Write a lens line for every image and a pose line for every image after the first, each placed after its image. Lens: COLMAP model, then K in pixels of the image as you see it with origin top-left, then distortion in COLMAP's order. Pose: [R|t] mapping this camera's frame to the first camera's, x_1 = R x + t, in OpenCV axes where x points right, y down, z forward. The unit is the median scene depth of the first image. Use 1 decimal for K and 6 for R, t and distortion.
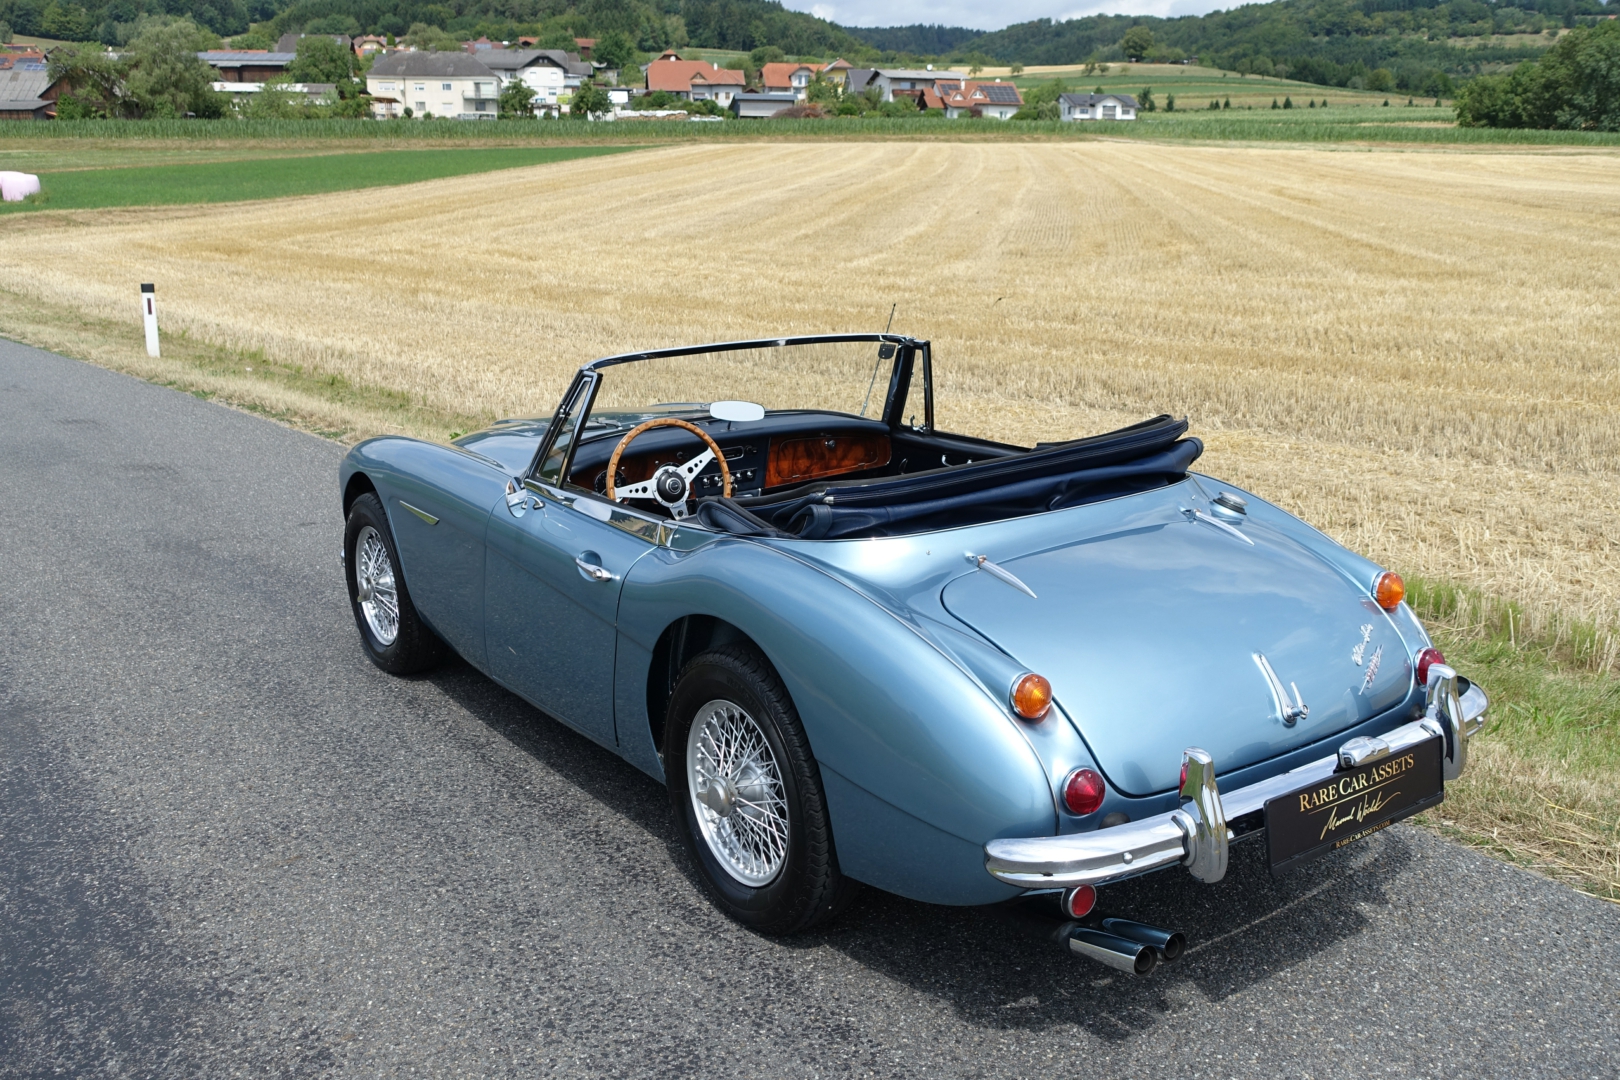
lens RADIAL K [[1484.8, 0, 810.0], [0, 1484.8, 540.0], [0, 0, 1]] dist [0.038257, -0.001639]
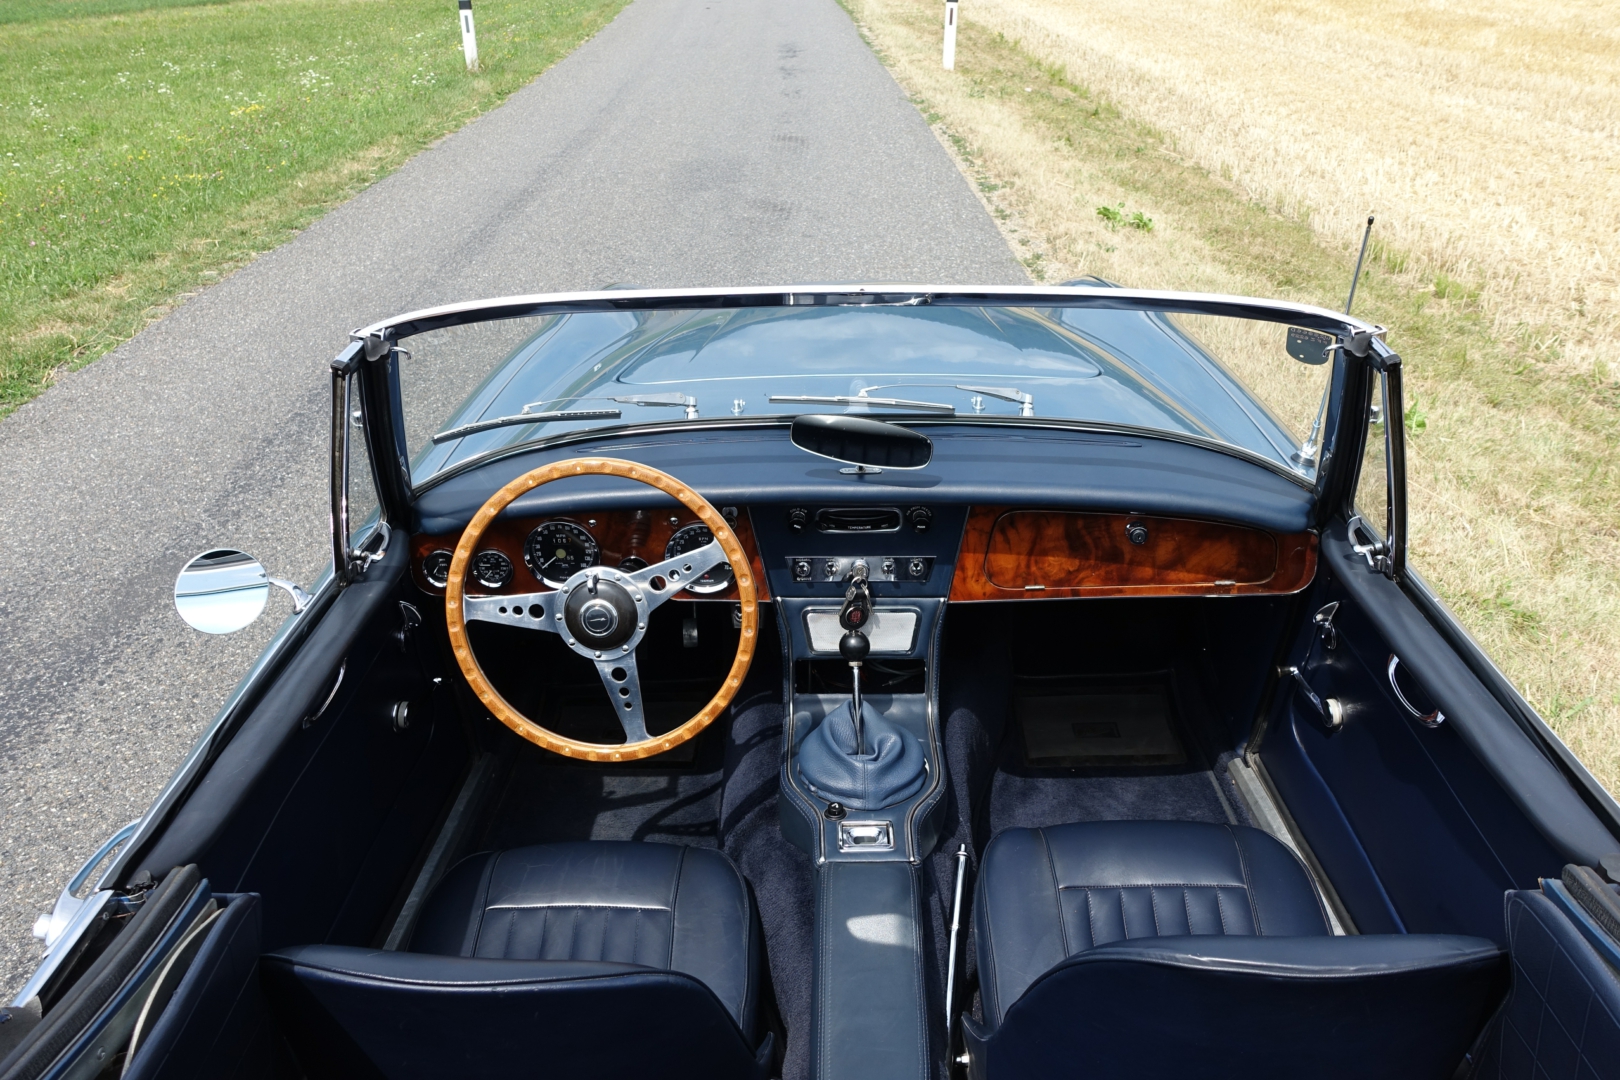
lens RADIAL K [[1287.5, 0, 810.0], [0, 1287.5, 540.0], [0, 0, 1]] dist [0.043749, -0.000294]
pose [[0.808826, 0.268849, -0.522992, 0.135280], [-0.142912, 0.952574, 0.268661, -0.152287], [0.570418, -0.142558, 0.808888, 0.665704]]
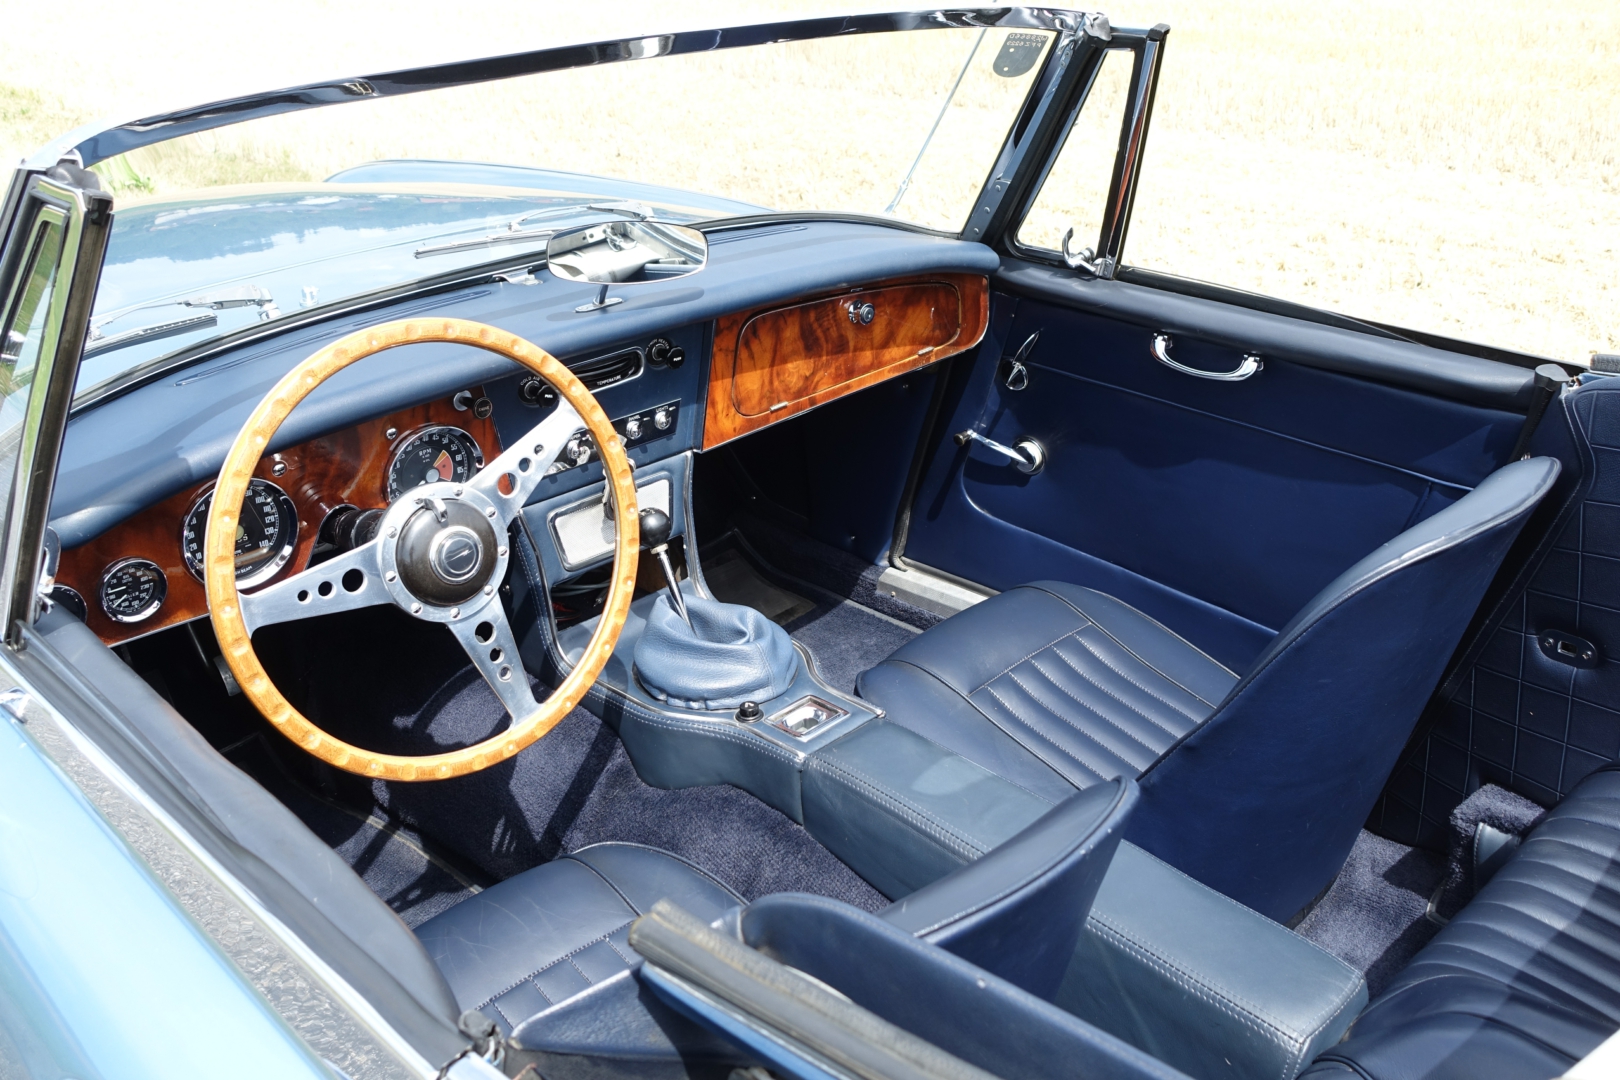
lens RADIAL K [[1484.8, 0, 810.0], [0, 1484.8, 540.0], [0, 0, 1]] dist [0.038257, -0.001639]
pose [[0.988238, -0.059315, 0.140950, -0.057716], [0.029234, 0.977990, 0.206594, -0.088852], [-0.150102, -0.200043, 0.968221, 0.638448]]
